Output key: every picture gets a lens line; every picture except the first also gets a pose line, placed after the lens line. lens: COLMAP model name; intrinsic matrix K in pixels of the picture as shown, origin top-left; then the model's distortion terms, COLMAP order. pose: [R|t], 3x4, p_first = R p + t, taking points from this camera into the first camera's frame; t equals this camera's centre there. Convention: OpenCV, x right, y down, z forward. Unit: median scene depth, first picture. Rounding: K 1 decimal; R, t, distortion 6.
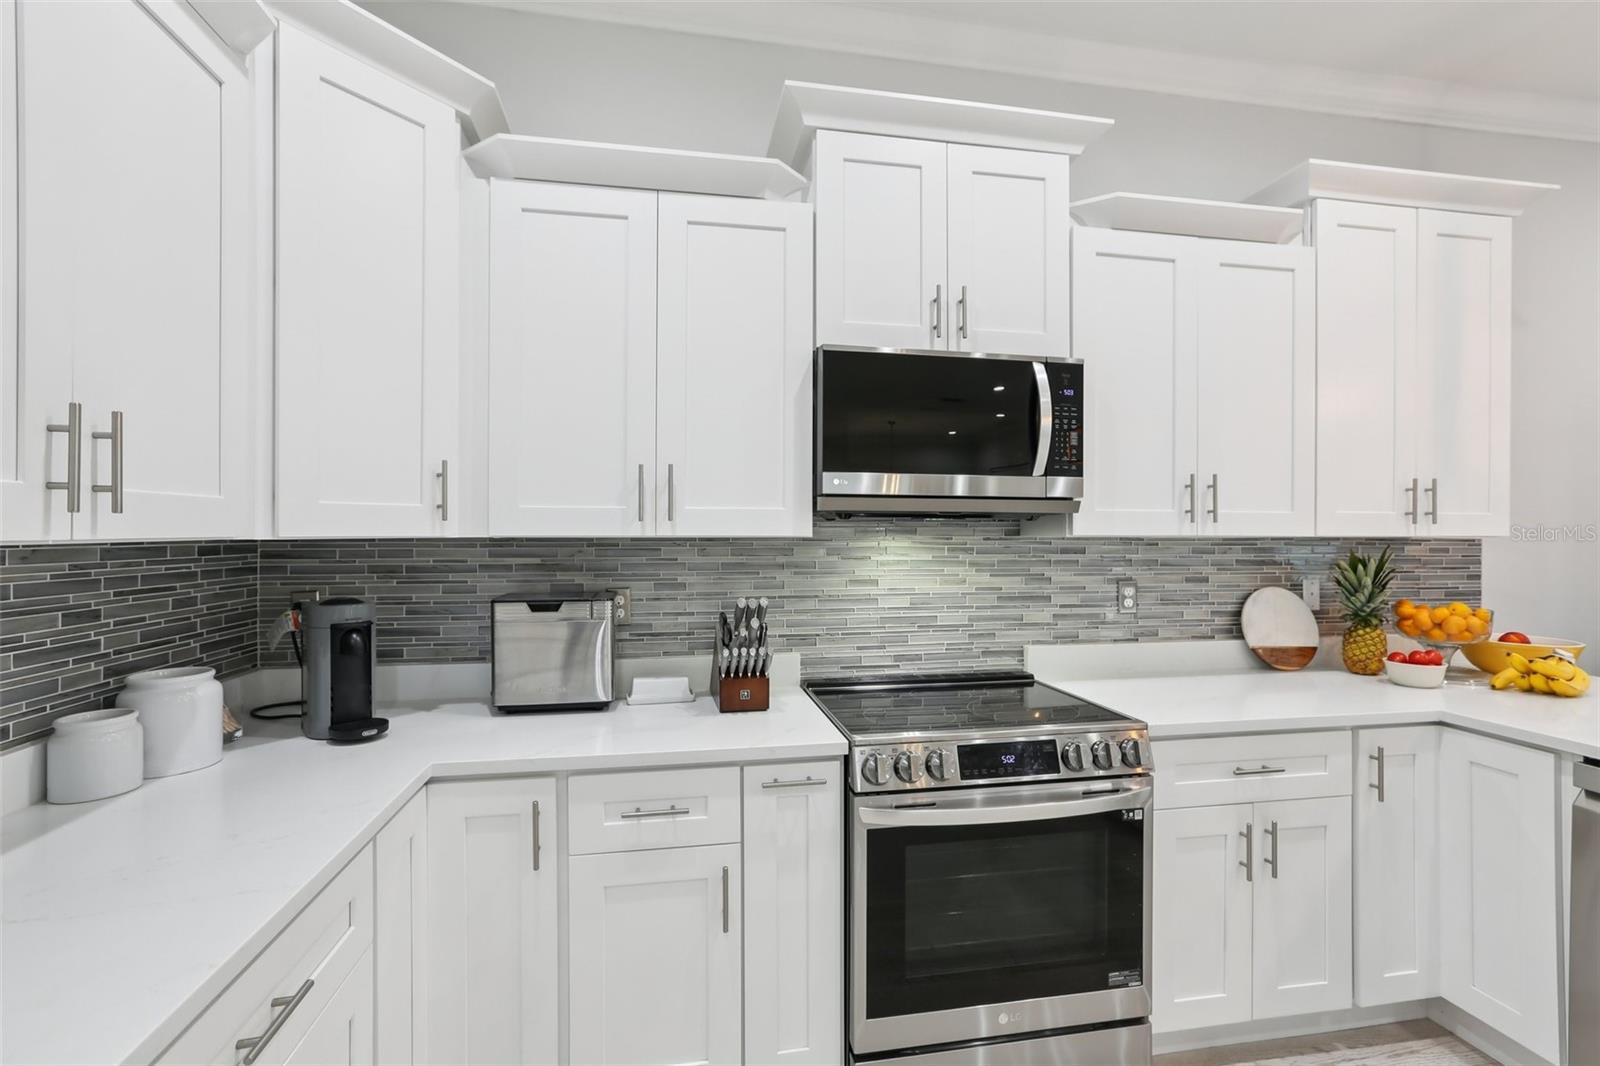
lens RADIAL K [[737.0, 0, 807.2], [0, 737.0, 535.5], [0, 0, 1]] dist [-0.039090, 0.010557]
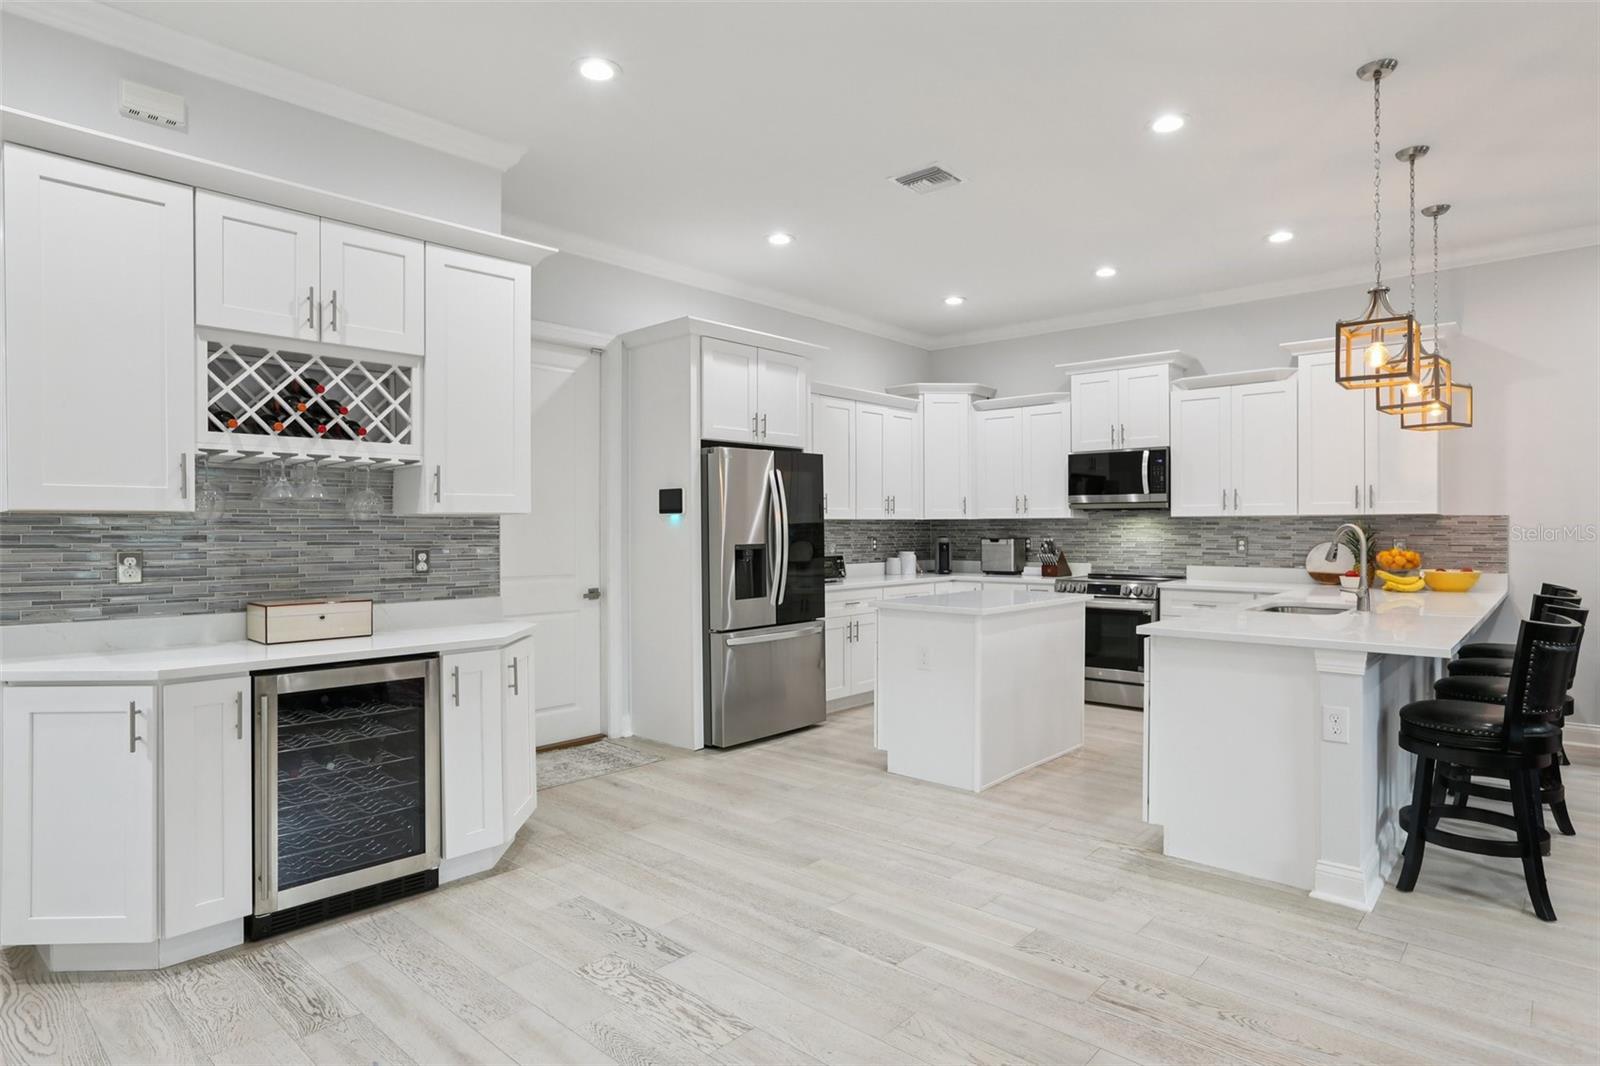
lens RADIAL K [[848.8, 0, 839.1], [0, 848.8, 532.0], [0, 0, 1]] dist [-0.001476, 0.002307]
pose [[0.639323, 0.000887, -0.768938, 1.970326], [0.002045, 0.999994, 0.002854, 0.045582], [0.768935, -0.003398, 0.639317, -1.814967]]
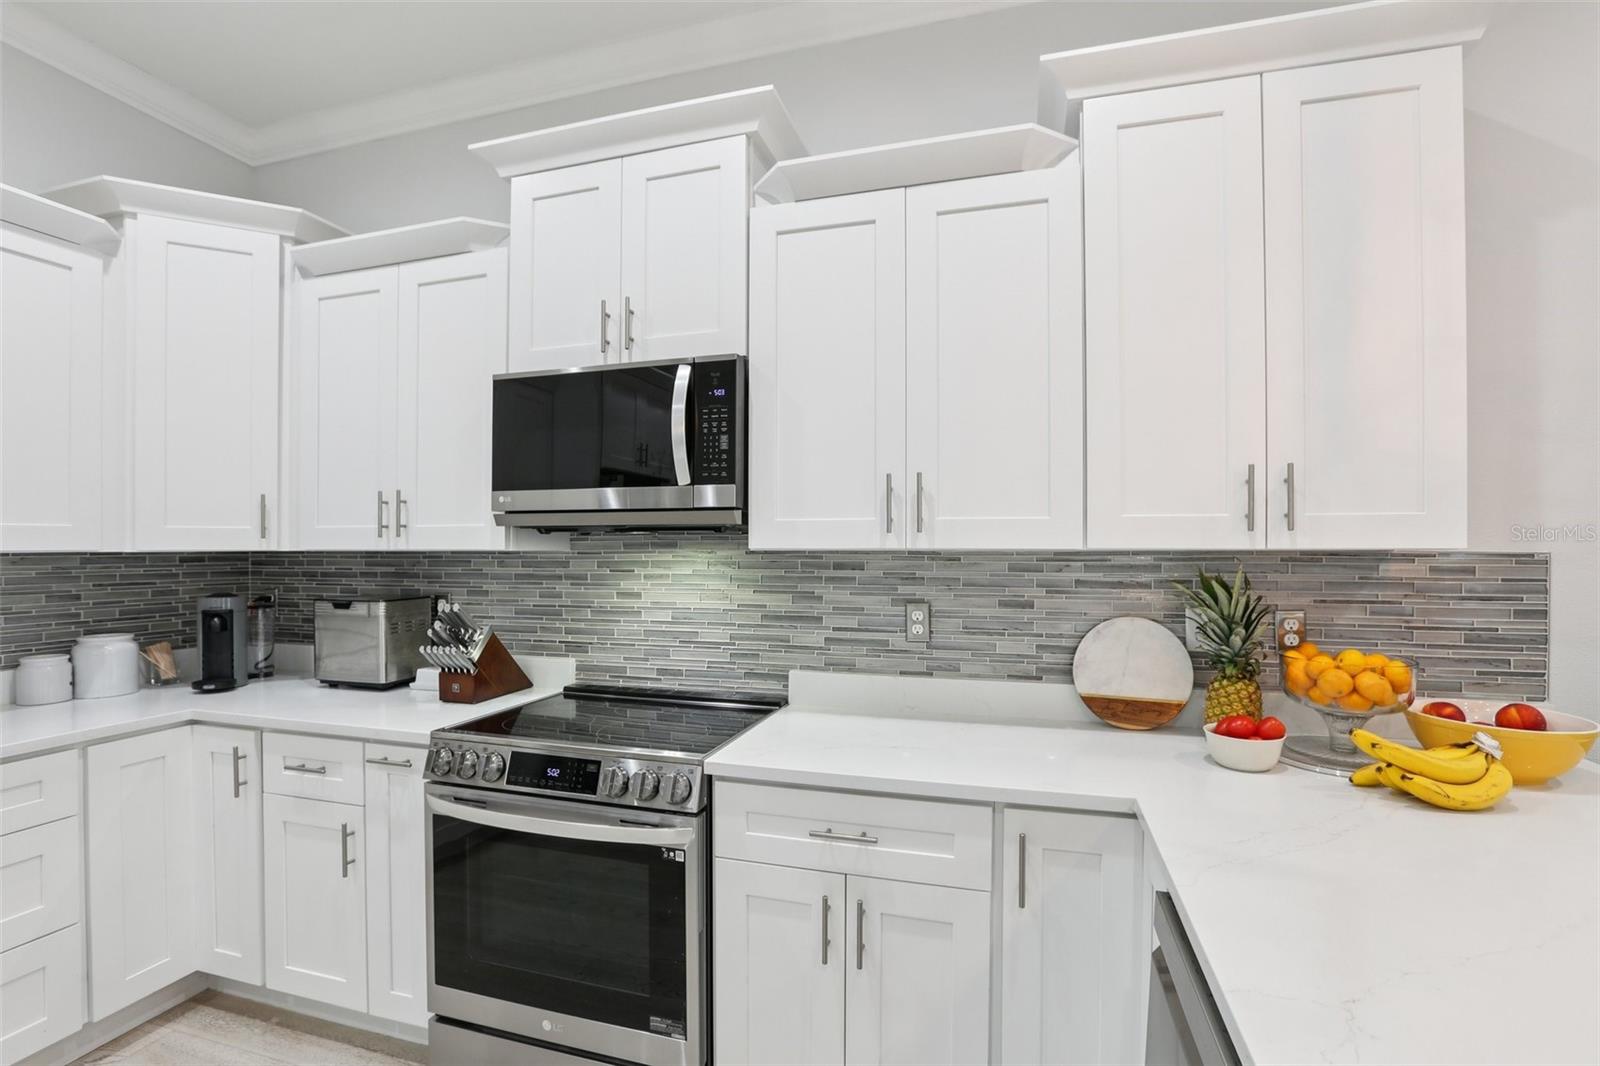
lens RADIAL K [[737.0, 0, 799.0], [0, 737.0, 546.7], [0, 0, 1]] dist [-0.039090, 0.010557]
pose [[0.891274, -0.003522, -0.453452, 0.880425], [-0.001120, 0.999950, -0.009969, 0.007536], [0.453465, 0.009393, 0.891225, 0.224507]]
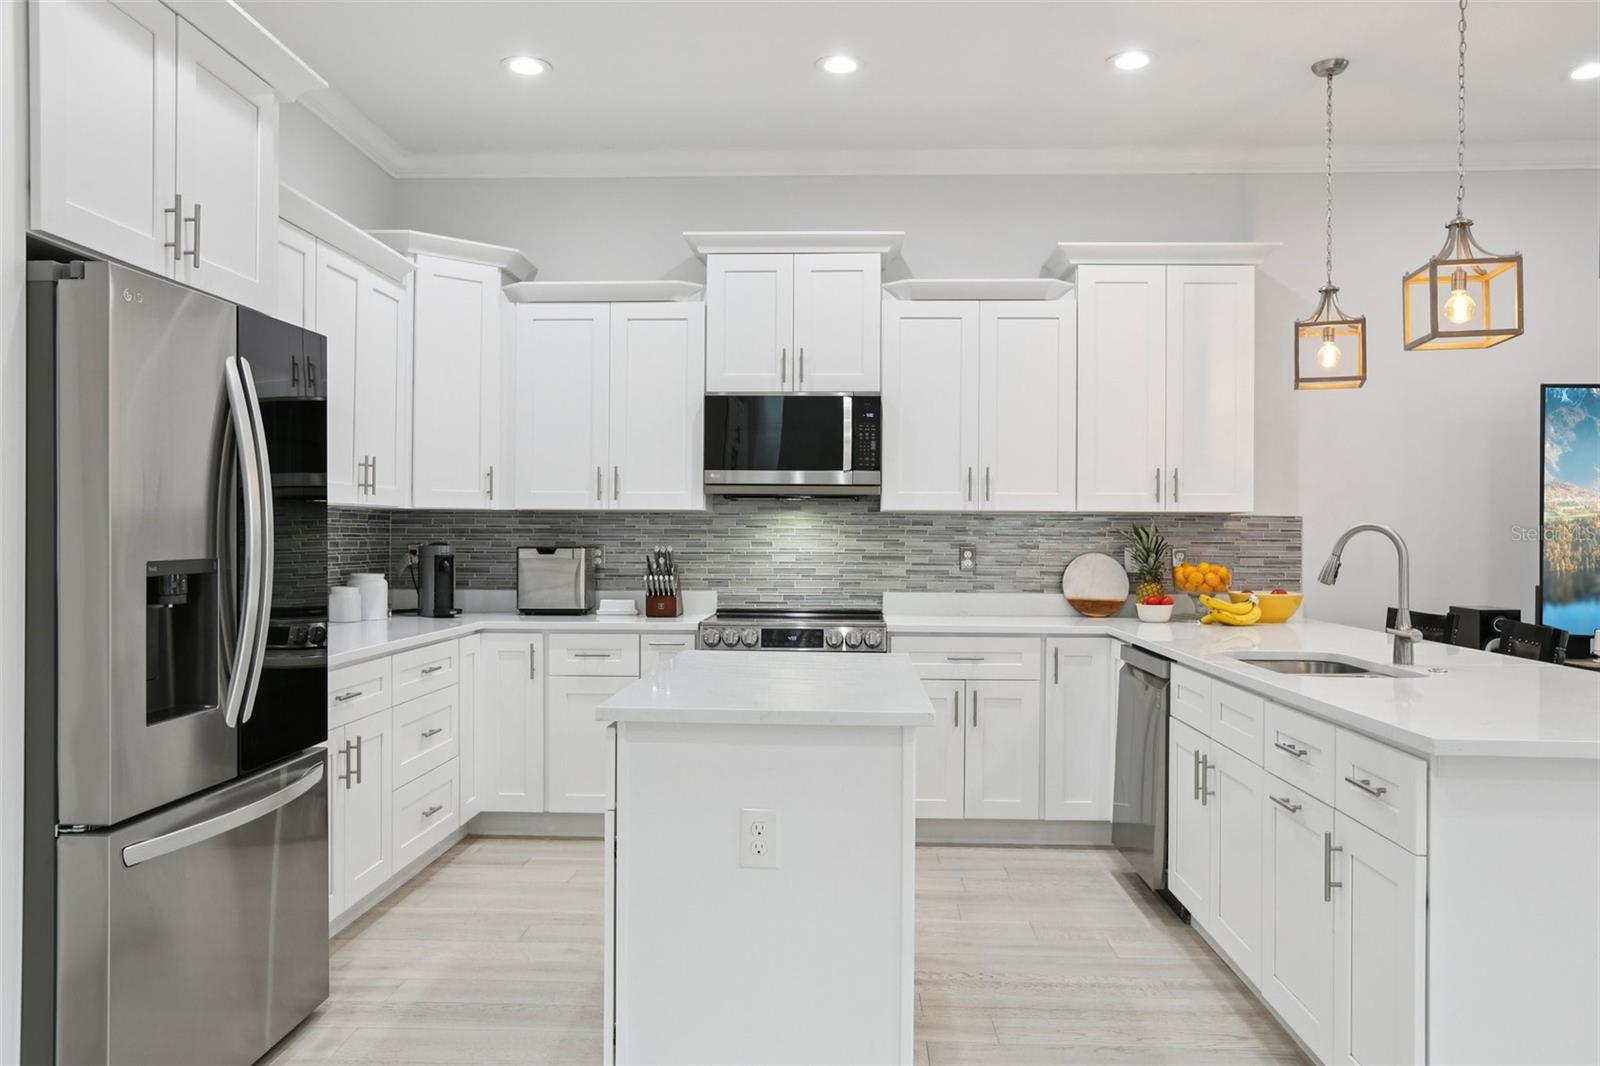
lens RADIAL K [[1184.3, 0, 800.8], [0, 1184.3, 528.5], [0, 0, 1]] dist [-0.050773, 0.037089]
pose [[0.974711, 0.002809, -0.223452, 0.780346], [-0.005014, 0.999944, -0.009302, 0.064368], [0.223413, 0.010188, 0.974671, -1.448483]]
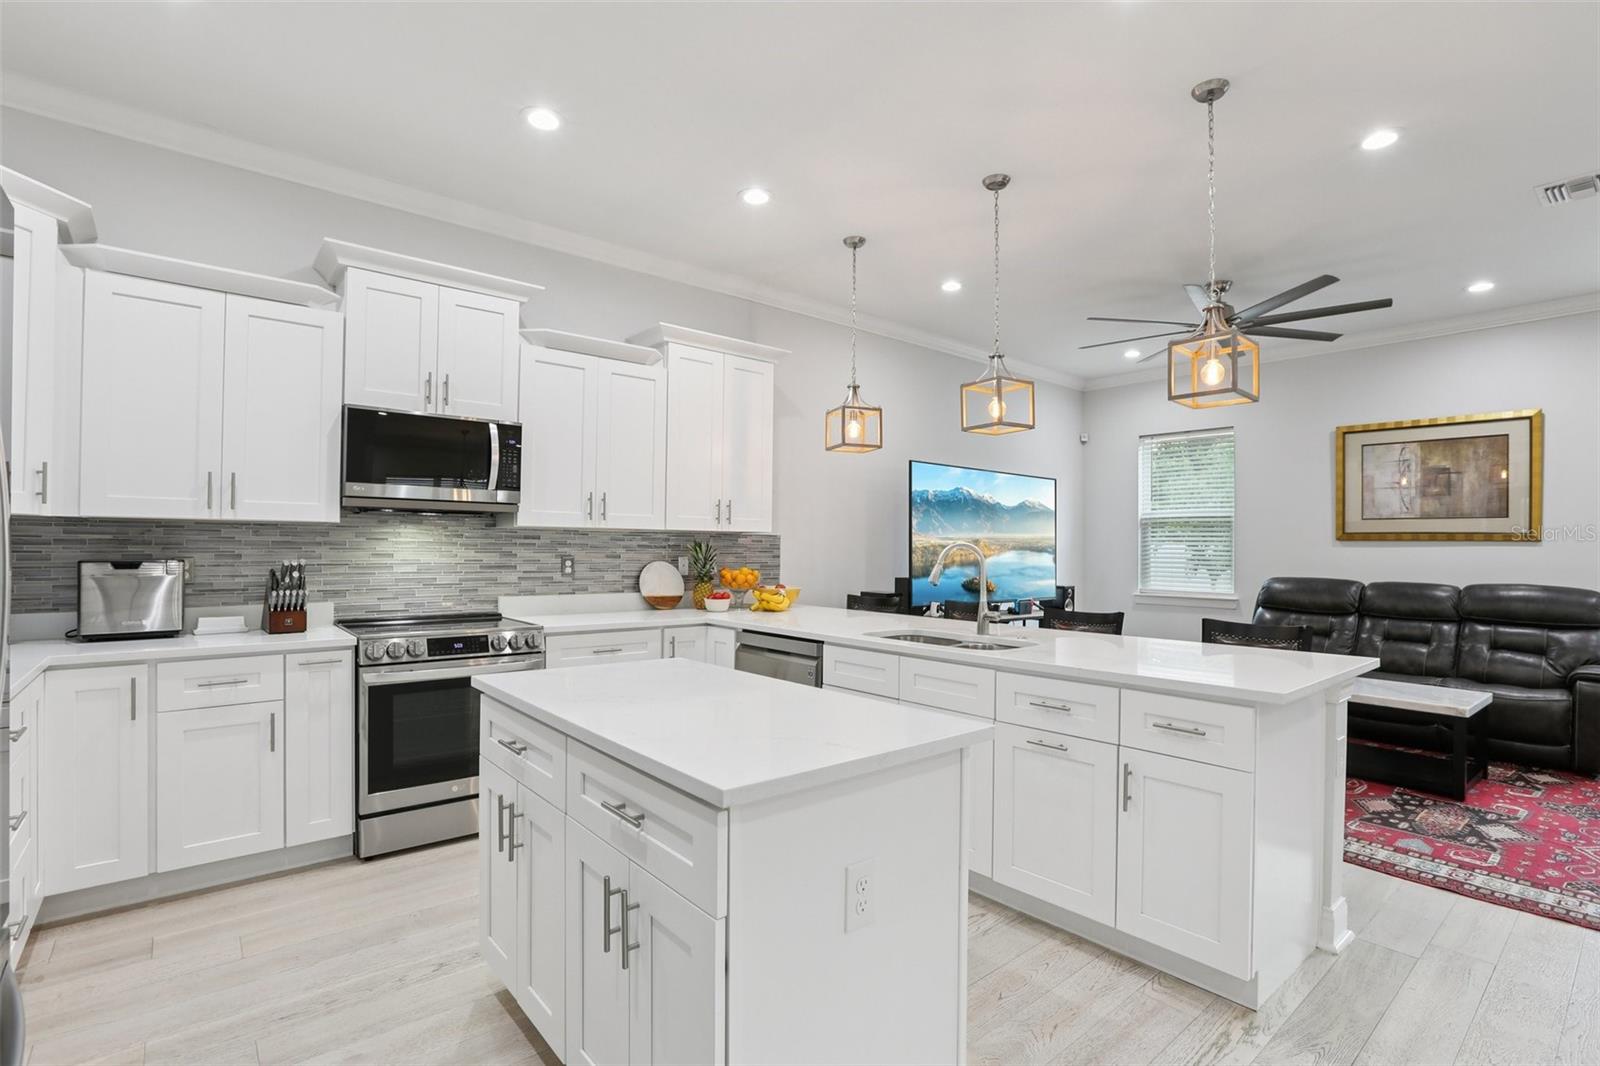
lens RADIAL K [[737.0, 0, 790.2], [0, 737.0, 543.1], [0, 0, 1]] dist [-0.039090, 0.010557]
pose [[0.874117, 0.009761, 0.485617, 0.095155], [-0.006891, 0.999947, -0.007694, 0.051656], [-0.485666, 0.003379, 0.874138, -0.839194]]
